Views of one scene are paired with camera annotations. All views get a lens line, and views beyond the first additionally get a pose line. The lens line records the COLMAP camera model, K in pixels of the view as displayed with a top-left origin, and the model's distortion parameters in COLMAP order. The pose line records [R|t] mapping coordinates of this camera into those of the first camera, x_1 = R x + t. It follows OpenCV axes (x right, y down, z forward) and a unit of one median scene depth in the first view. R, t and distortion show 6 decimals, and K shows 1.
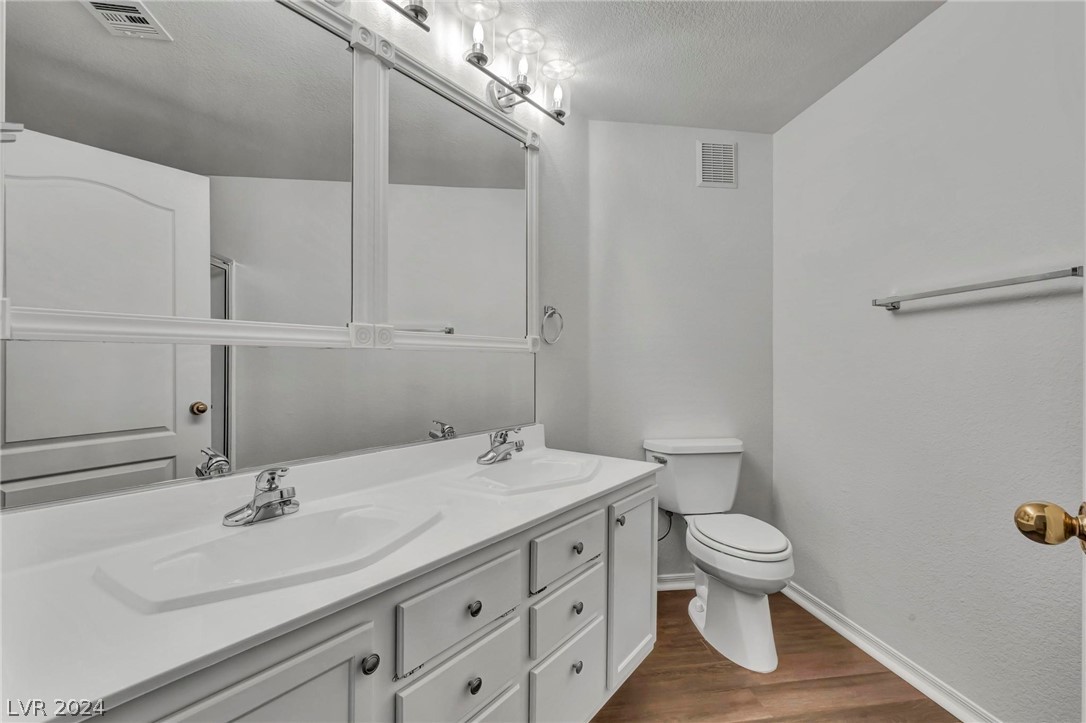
lens RADIAL K [[458.8, 0, 540.8], [0, 458.8, 358.6], [0, 0, 1]] dist [-0.001052, 0.000079]
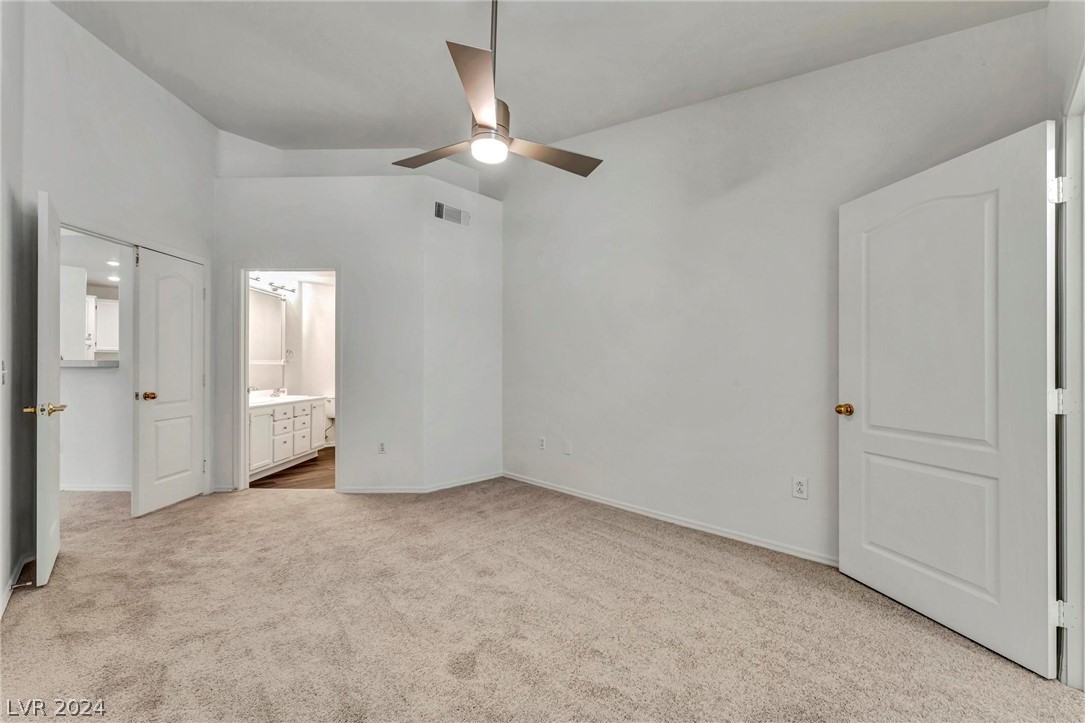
lens RADIAL K [[433.9, 0, 542.9], [0, 433.9, 358.9], [0, 0, 1]] dist [-0.000722, 0.000179]
pose [[0.789216, 0.003964, 0.614102, -0.618771], [-0.007270, 0.999969, 0.002888, -0.108076], [-0.614072, -0.006744, 0.789221, -3.424420]]
